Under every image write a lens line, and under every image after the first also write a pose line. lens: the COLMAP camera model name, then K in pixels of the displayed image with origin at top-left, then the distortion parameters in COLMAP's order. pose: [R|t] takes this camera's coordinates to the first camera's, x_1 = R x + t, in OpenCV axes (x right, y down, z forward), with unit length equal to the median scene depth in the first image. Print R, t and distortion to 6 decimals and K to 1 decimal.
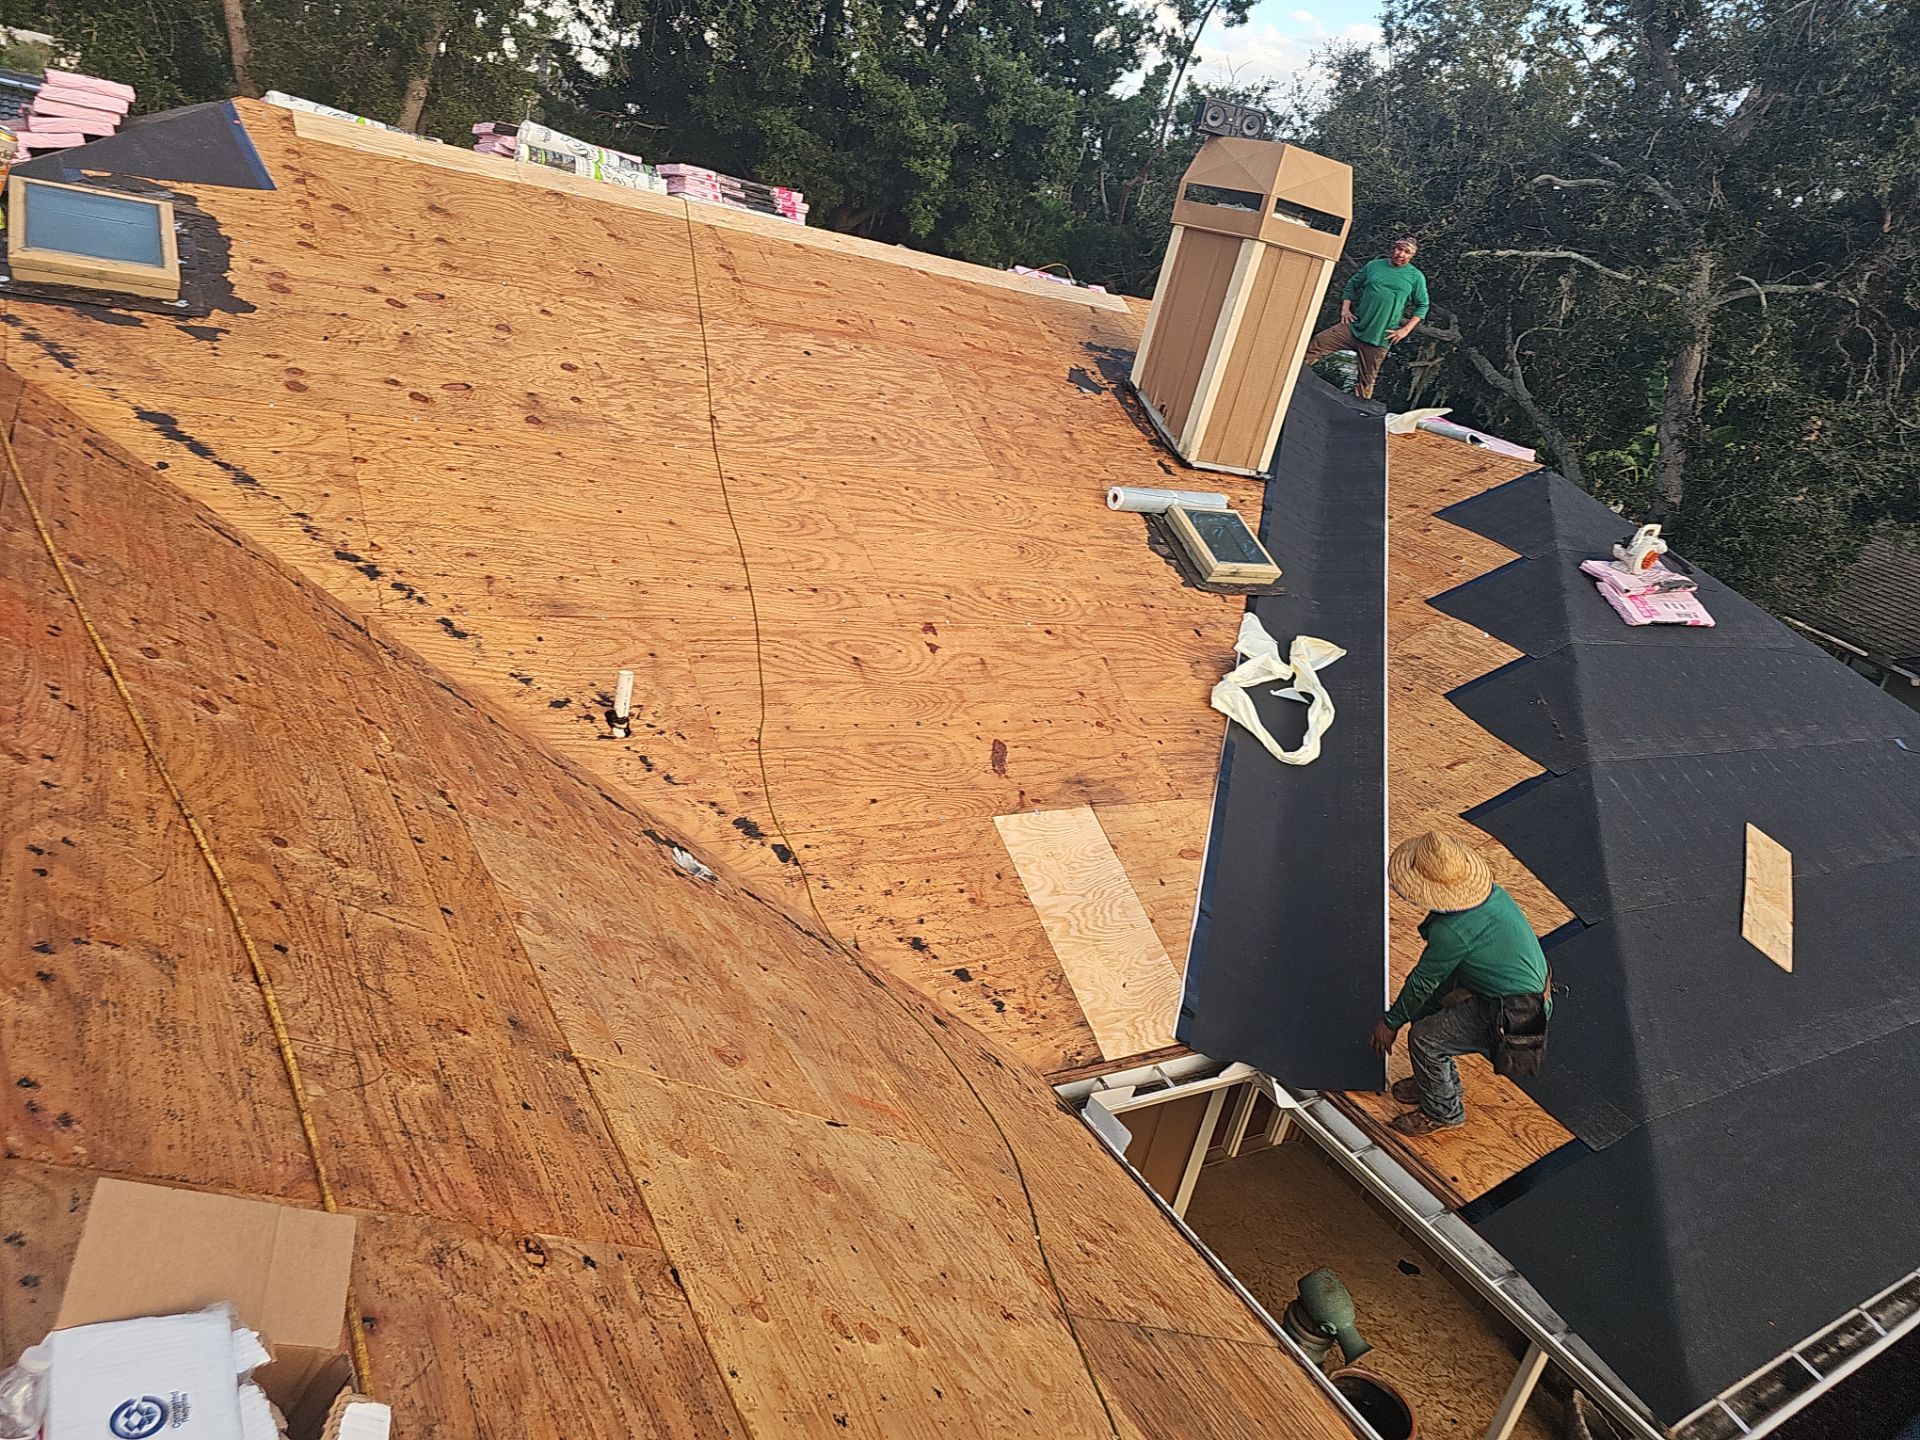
lens RADIAL K [[1230.4, 0, 960.2], [0, 1230.4, 724.5], [0, 0, 1]] dist [0.076353, -0.083611]
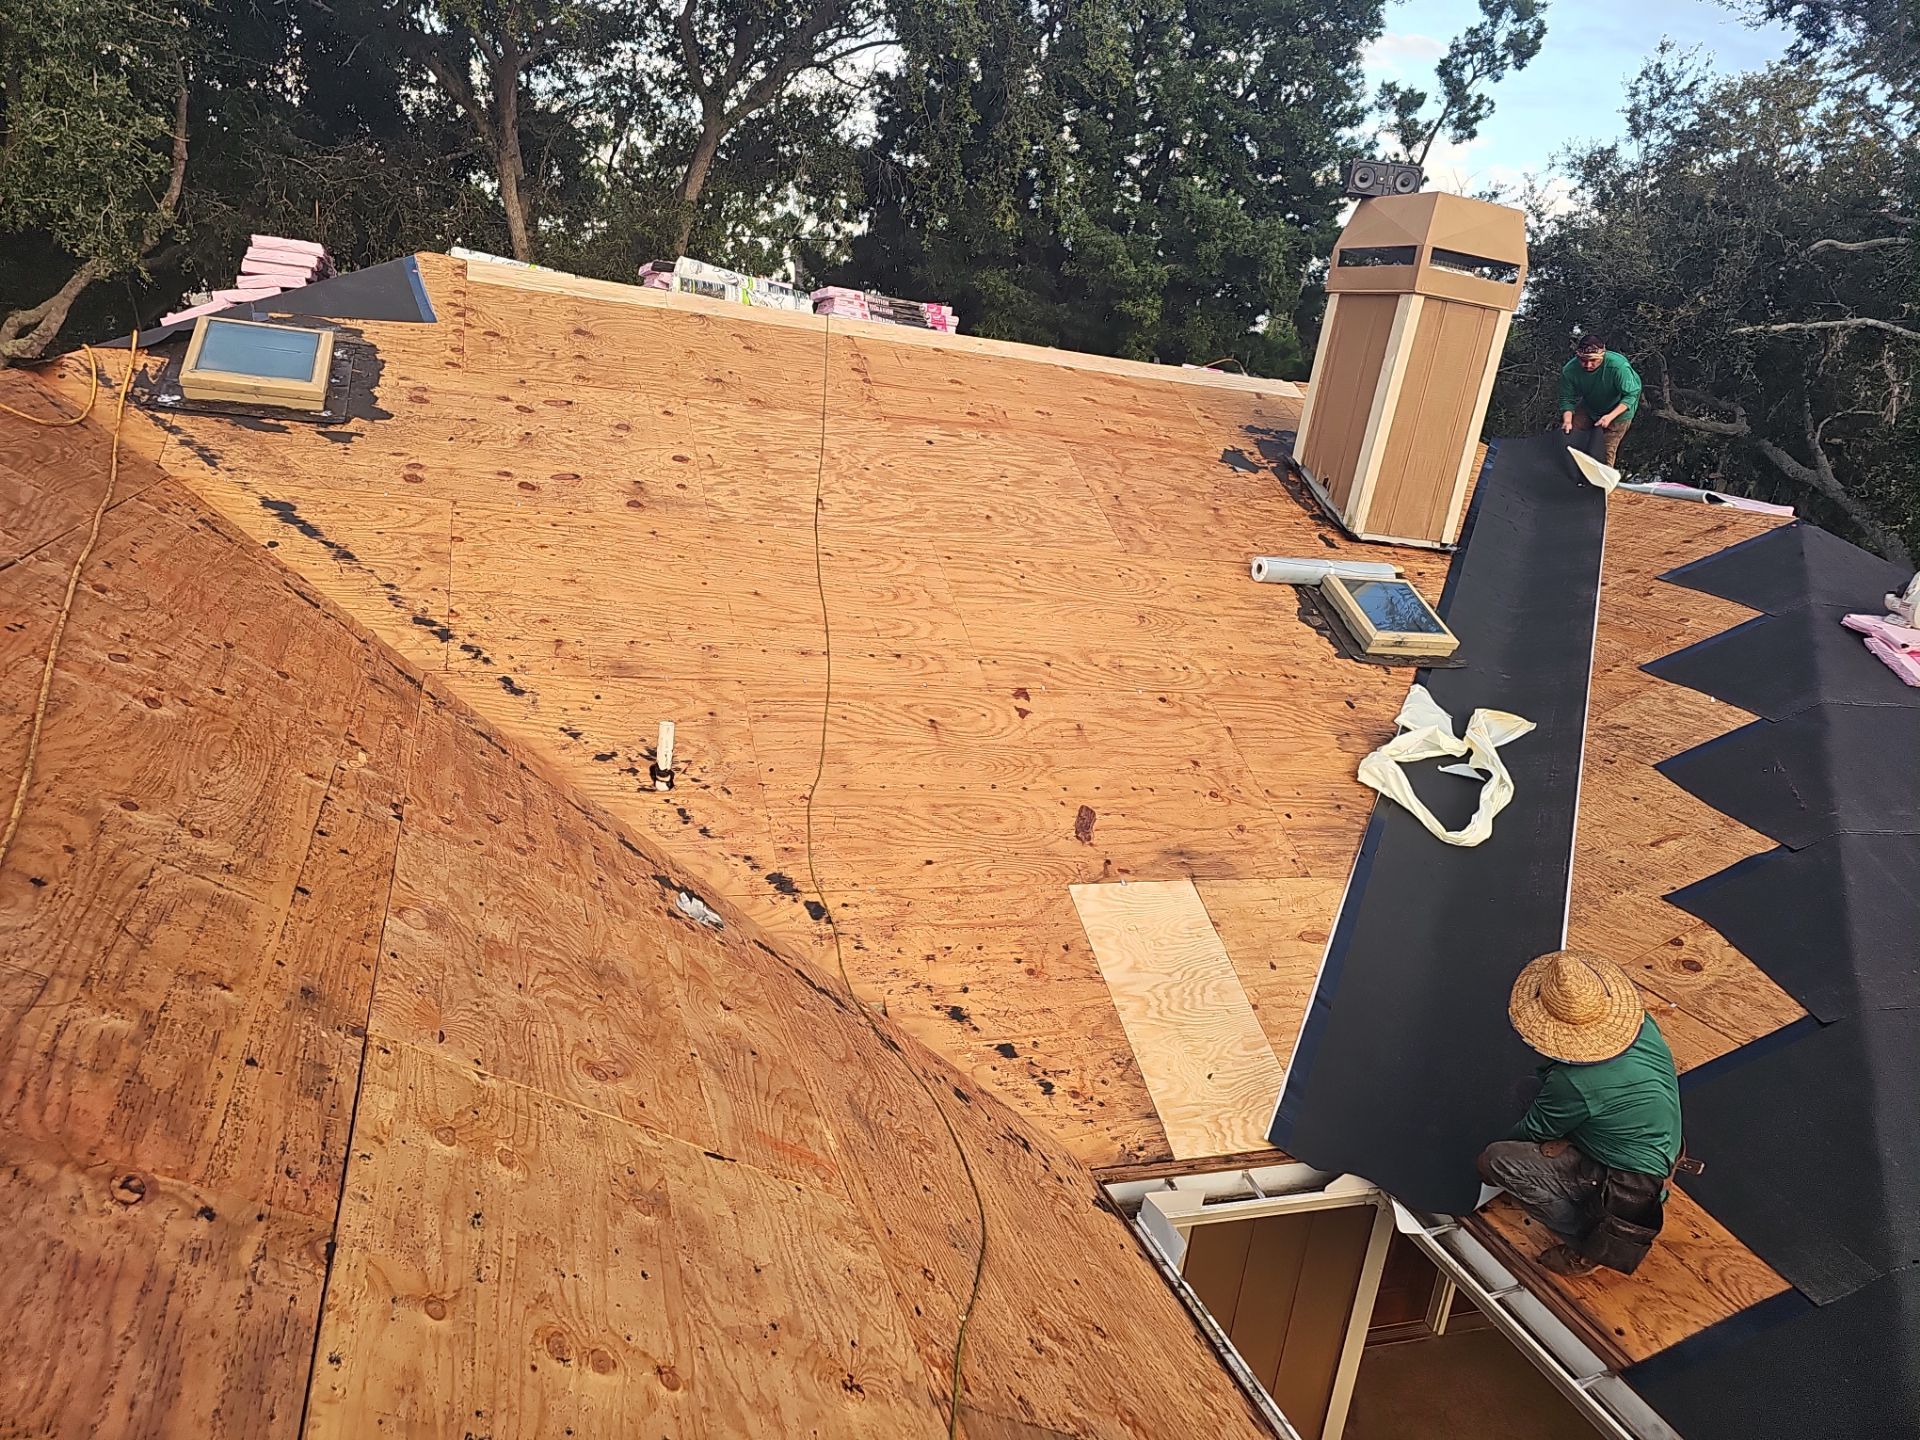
lens RADIAL K [[1243.5, 0, 953.5], [0, 1243.5, 725.5], [0, 0, 1]] dist [0.061169, -0.048666]
pose [[0.975647, -0.028347, -0.217508, 0.131412], [0.000100, 0.991672, -0.128793, 0.068930], [0.219347, 0.125634, 0.967524, 0.075252]]
